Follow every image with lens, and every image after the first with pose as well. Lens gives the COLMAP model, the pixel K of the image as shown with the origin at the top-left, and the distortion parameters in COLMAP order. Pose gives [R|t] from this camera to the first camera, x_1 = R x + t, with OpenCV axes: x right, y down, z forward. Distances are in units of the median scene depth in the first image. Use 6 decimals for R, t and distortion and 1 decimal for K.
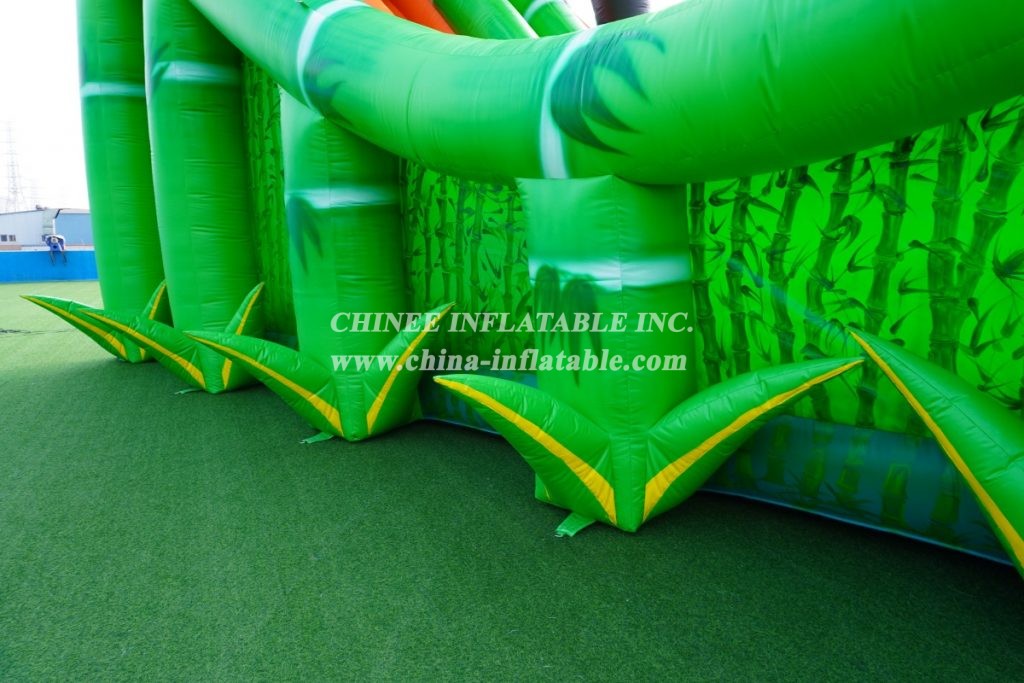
lens RADIAL K [[745.8, 0, 512.0], [0, 745.8, 341.5], [0, 0, 1]] dist [-0.006003, -0.001635]
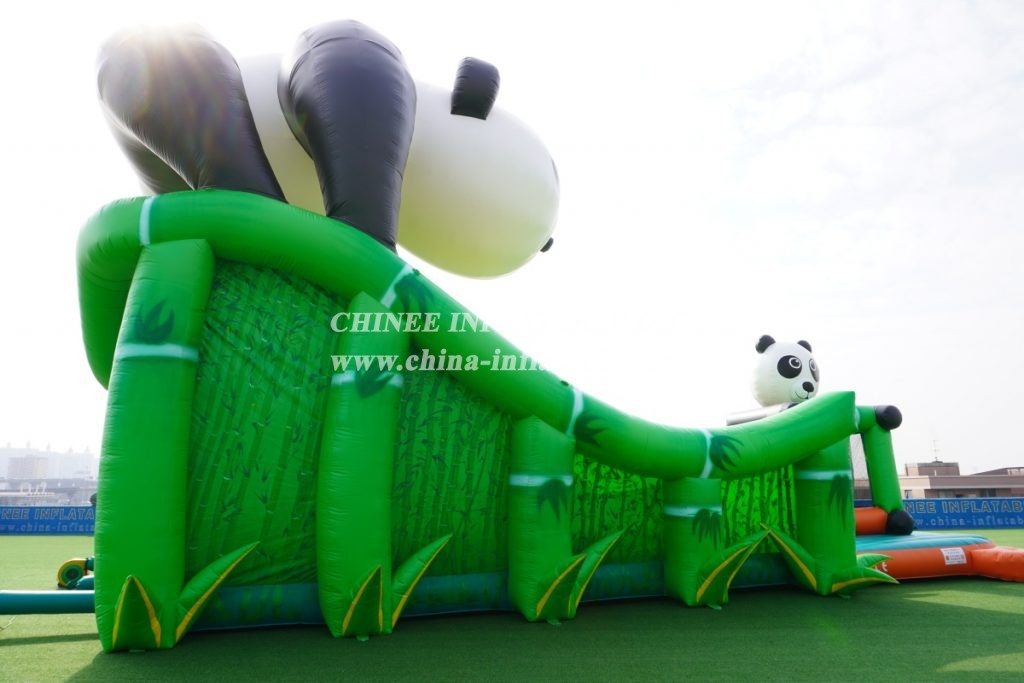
lens RADIAL K [[745.8, 0, 512.0], [0, 745.8, 341.5], [0, 0, 1]] dist [-0.006003, -0.001635]
pose [[0.376644, 0.158248, 0.912741, -2.217807], [0.134293, 0.965565, -0.222823, -0.142286], [-0.916572, 0.206500, 0.342423, 0.442506]]
